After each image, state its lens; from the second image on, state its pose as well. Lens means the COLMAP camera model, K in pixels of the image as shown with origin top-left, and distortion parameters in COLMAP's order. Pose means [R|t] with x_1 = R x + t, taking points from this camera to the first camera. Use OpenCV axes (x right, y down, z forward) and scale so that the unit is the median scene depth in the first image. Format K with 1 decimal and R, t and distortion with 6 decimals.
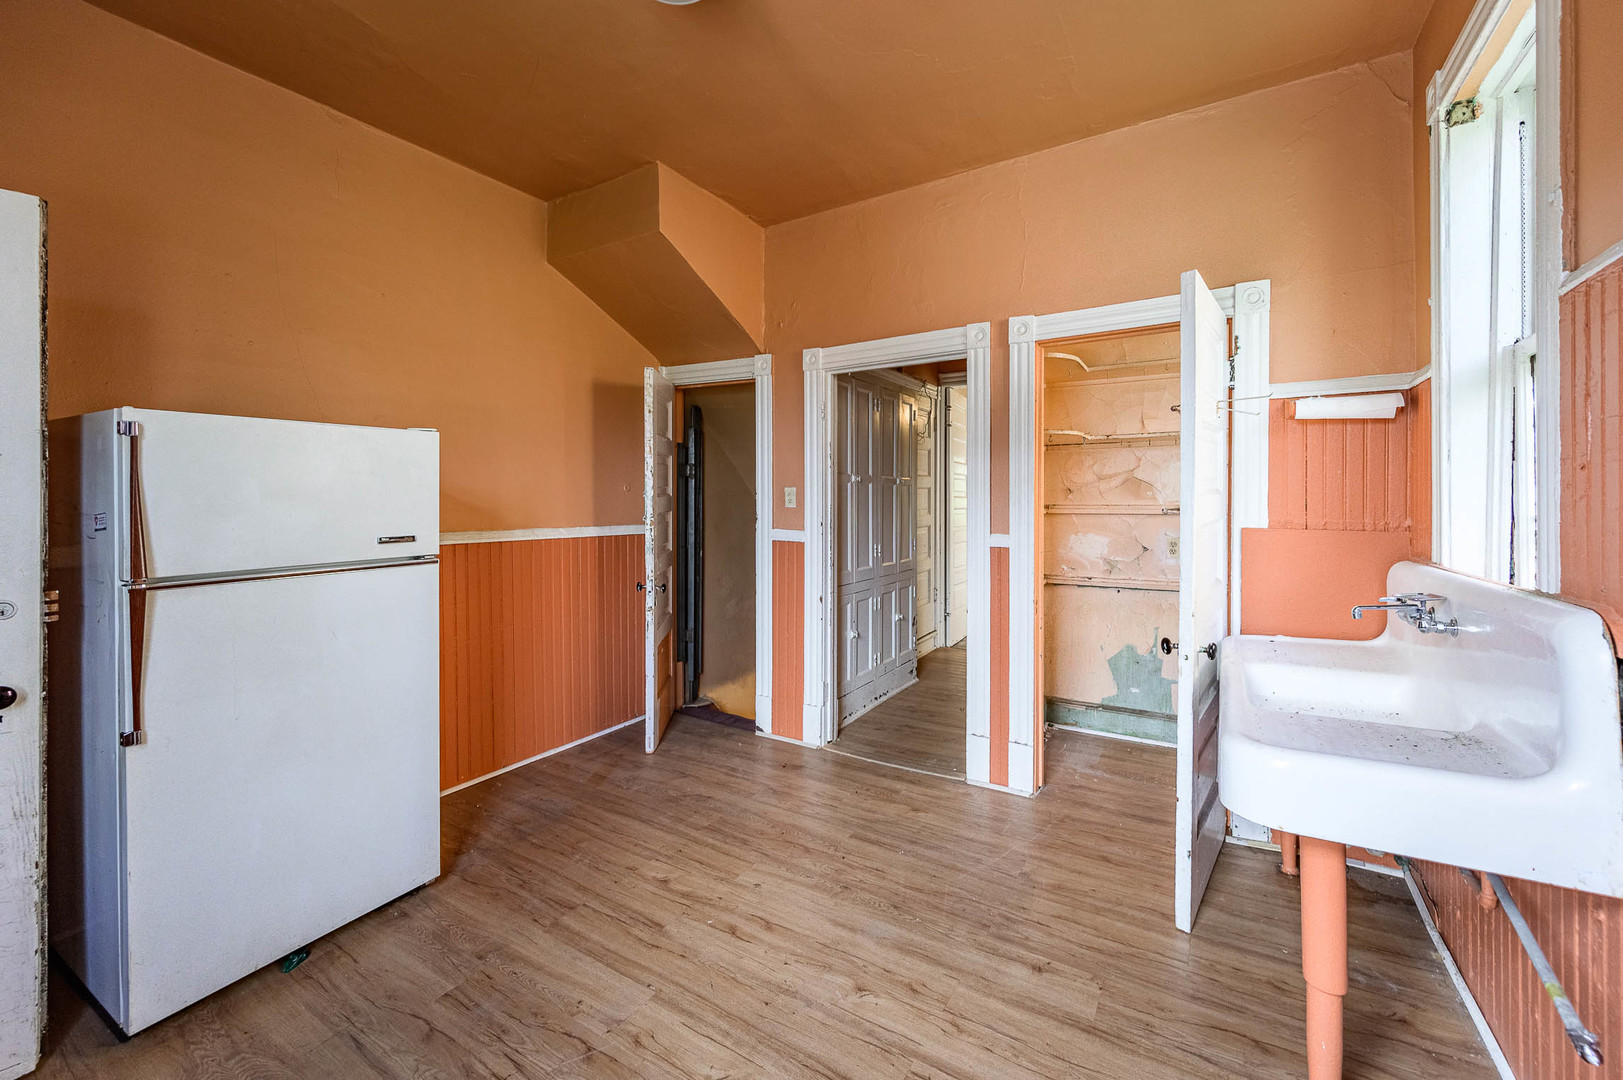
lens RADIAL K [[647.3, 0, 815.5], [0, 647.3, 497.4], [0, 0, 1]] dist [0.000500, 0.000081]
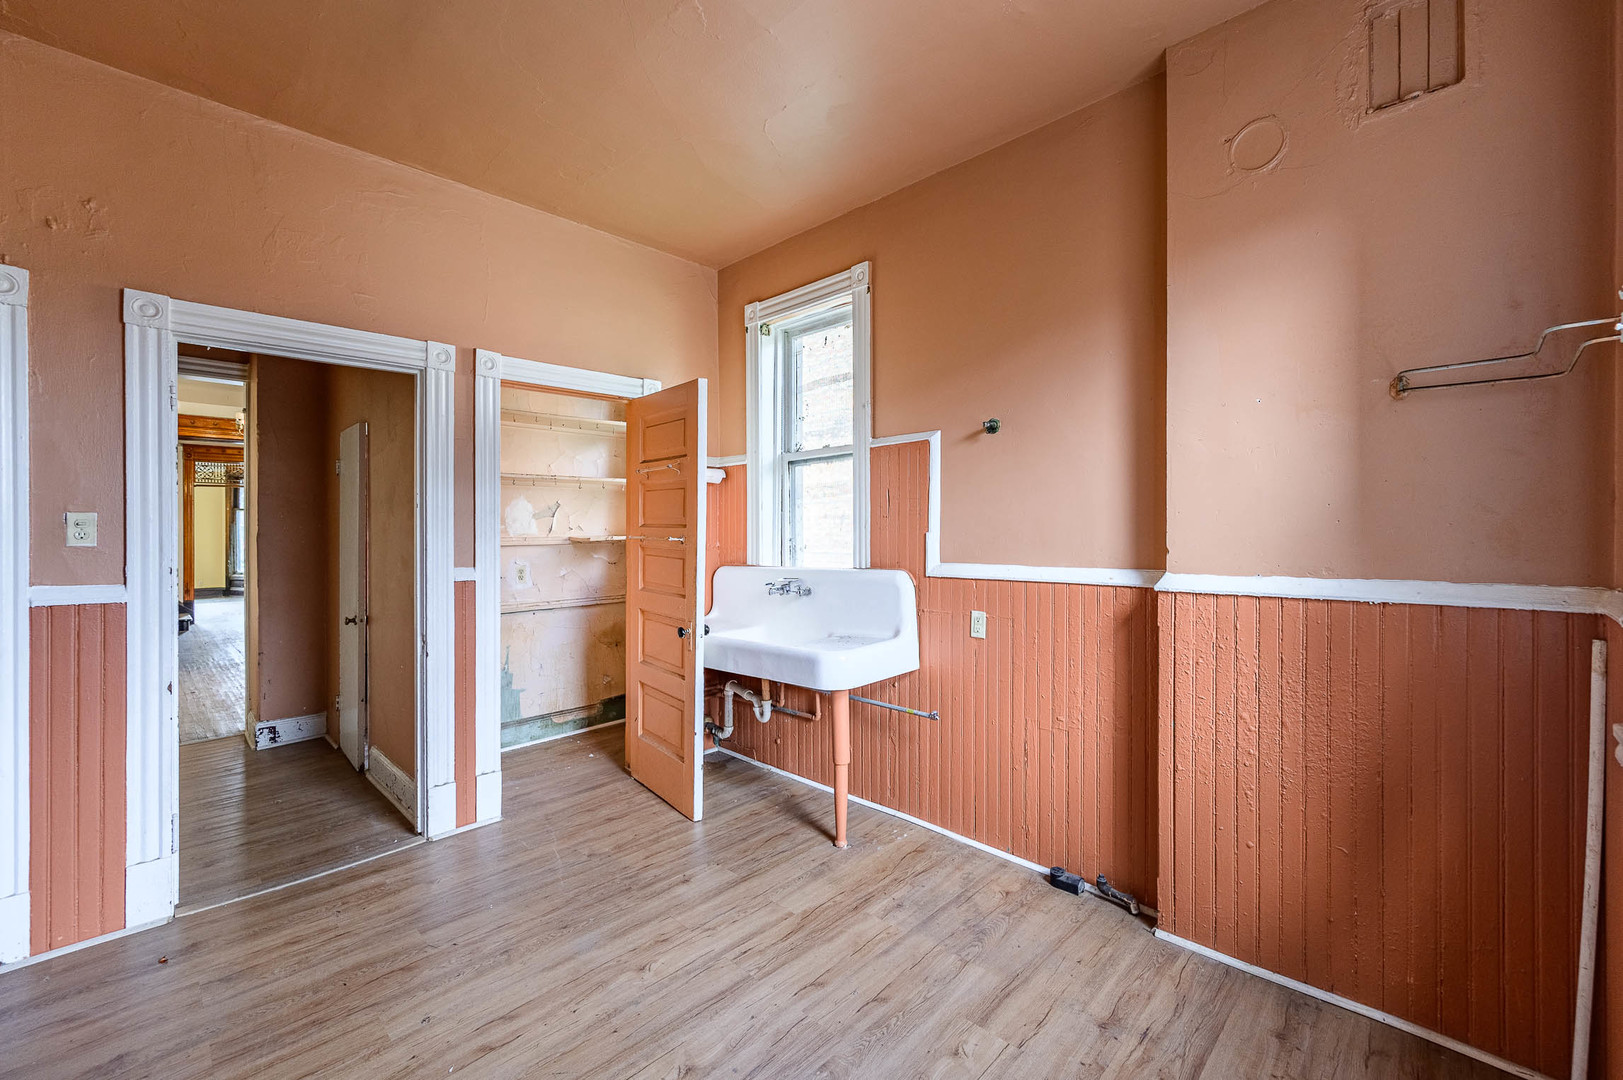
lens RADIAL K [[669.2, 0, 809.9], [0, 669.2, 533.9], [0, 0, 1]] dist [0.001075, 0.000102]
pose [[0.226067, -0.002885, 0.974107, -0.744067], [0.003658, 0.999991, 0.002113, 0.007675], [-0.974105, 0.003086, 0.226076, 0.344313]]
